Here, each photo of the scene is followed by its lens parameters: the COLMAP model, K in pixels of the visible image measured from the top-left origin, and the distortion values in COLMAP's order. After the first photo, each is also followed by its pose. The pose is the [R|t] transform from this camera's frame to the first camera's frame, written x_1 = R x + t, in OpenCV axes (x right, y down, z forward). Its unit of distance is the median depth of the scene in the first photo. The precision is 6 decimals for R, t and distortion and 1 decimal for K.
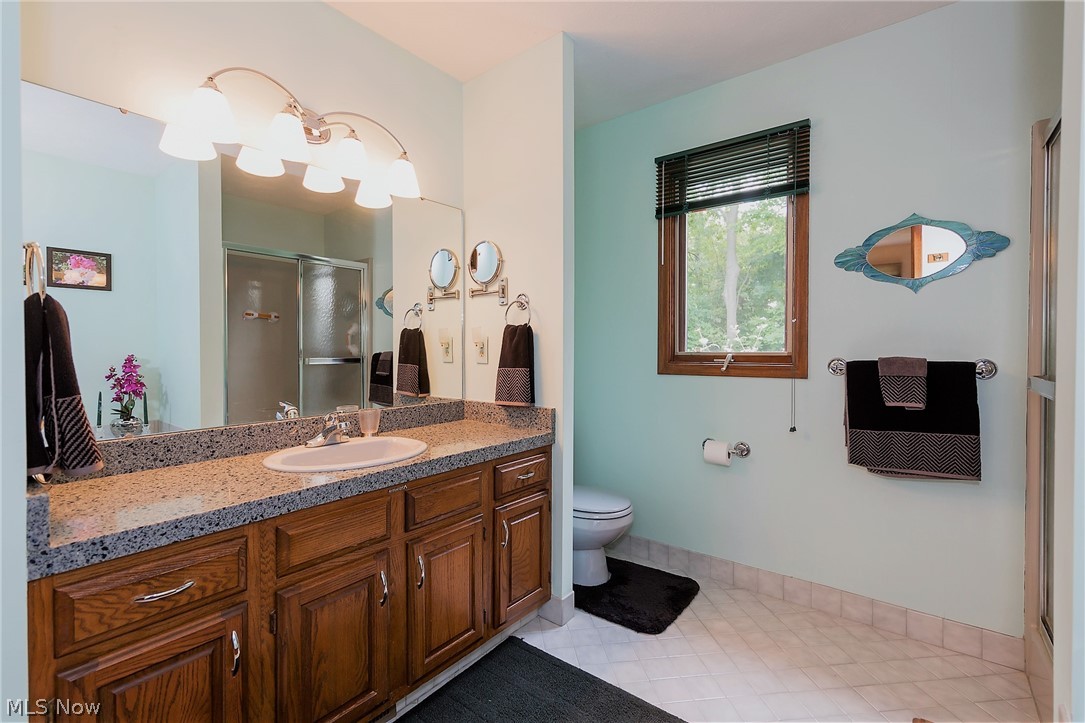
lens RADIAL K [[492.6, 0, 541.4], [0, 492.6, 357.1], [0, 0, 1]] dist [0.001401, 0.000456]
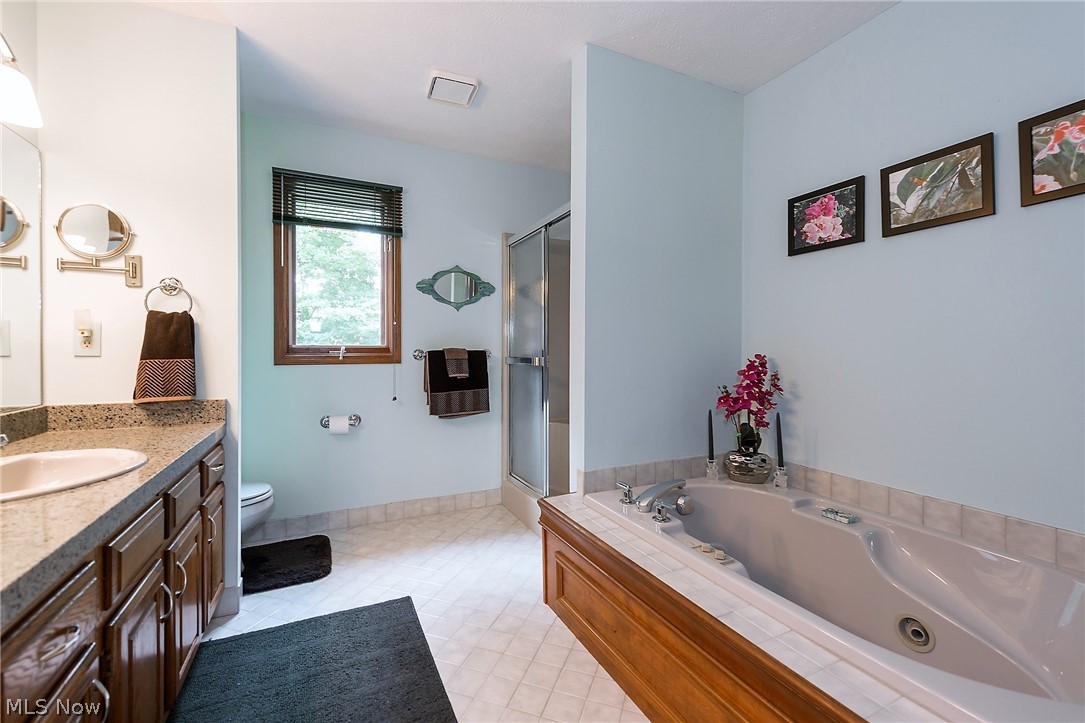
lens RADIAL K [[452.4, 0, 542.5], [0, 452.4, 361.5], [0, 0, 1]] dist [-0.000077, 0.000202]
pose [[0.444151, -0.022264, 0.895675, -0.483194], [0.017835, 0.999713, 0.016006, 0.024249], [-0.895774, 0.008865, 0.444420, 0.021803]]
